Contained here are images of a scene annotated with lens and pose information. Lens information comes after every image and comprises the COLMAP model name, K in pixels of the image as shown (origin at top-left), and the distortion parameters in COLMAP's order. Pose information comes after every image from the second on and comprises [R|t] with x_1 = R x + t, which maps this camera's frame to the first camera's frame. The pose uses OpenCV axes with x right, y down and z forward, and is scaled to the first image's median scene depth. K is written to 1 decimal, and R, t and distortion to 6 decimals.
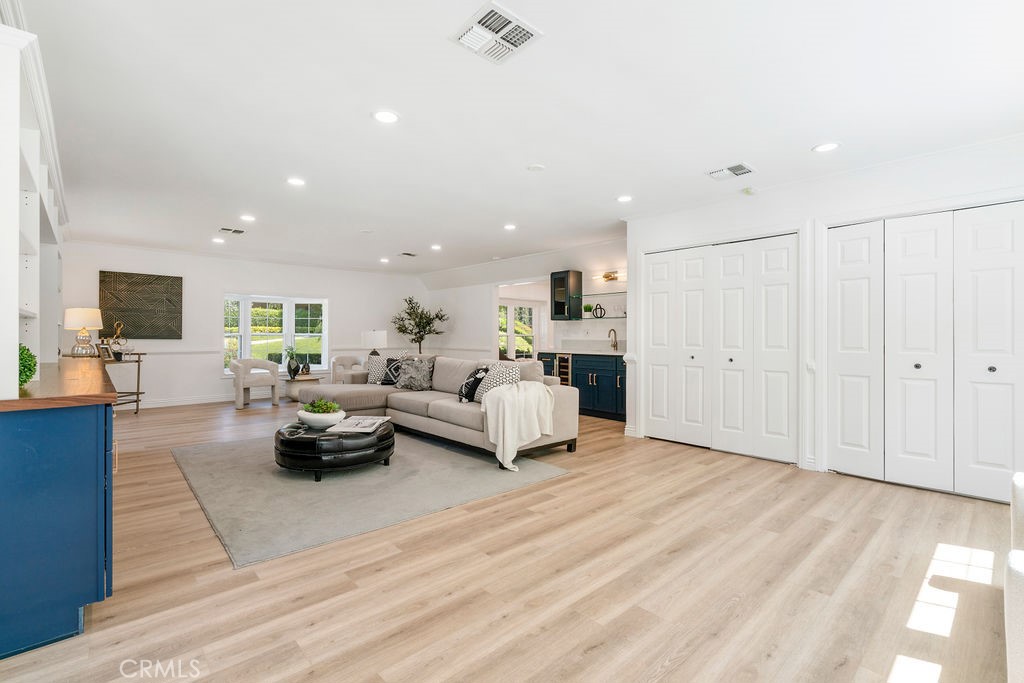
lens RADIAL K [[460.8, 0, 509.2], [0, 460.8, 338.6], [0, 0, 1]] dist [-0.003320, 0.000097]
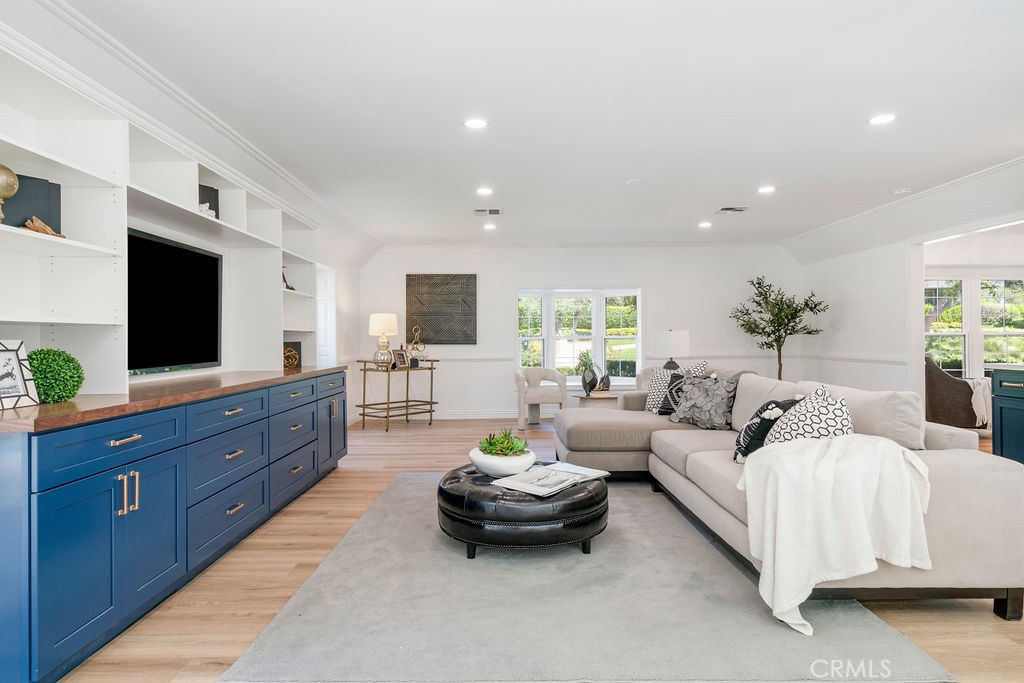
lens RADIAL K [[594.1, 0, 512.0], [0, 594.1, 341.5], [0, 0, 1]] dist [0.004151, 0.001511]
pose [[0.746596, -0.006455, -0.665247, 0.184374], [0.006992, 0.999974, -0.001856, -0.002821], [0.665241, -0.003266, 0.746621, 0.351169]]
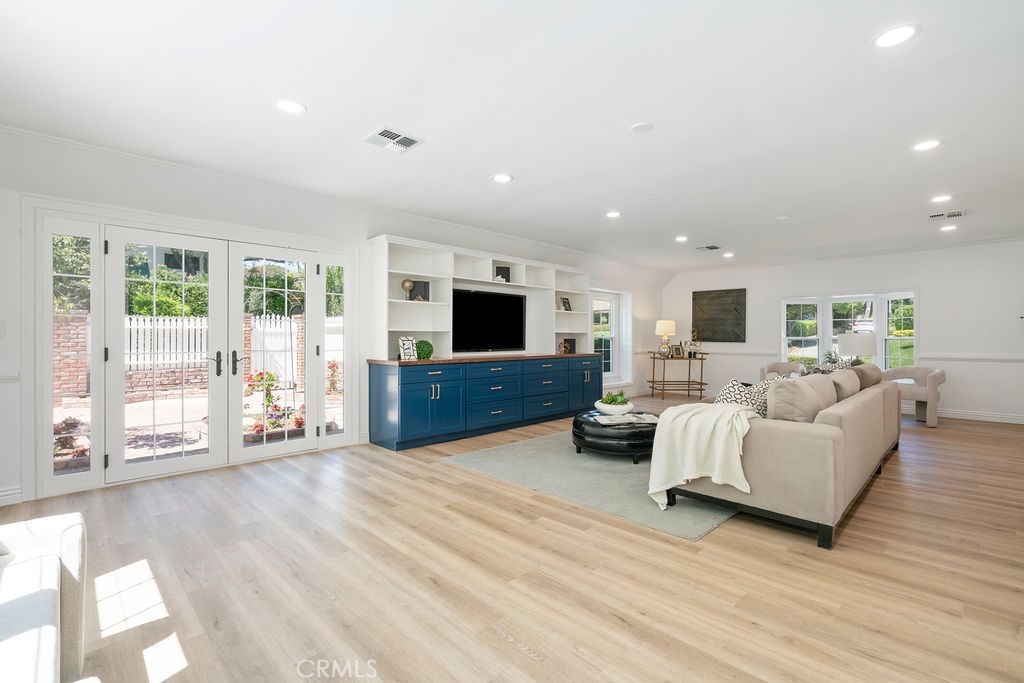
lens RADIAL K [[460.8, 0, 509.2], [0, 460.8, 338.6], [0, 0, 1]] dist [-0.003320, 0.000097]
pose [[0.037826, -0.002347, -0.999282, 0.762396], [-0.005967, 0.999979, -0.002575, -0.002710], [0.999267, 0.006060, 0.037811, 0.674650]]
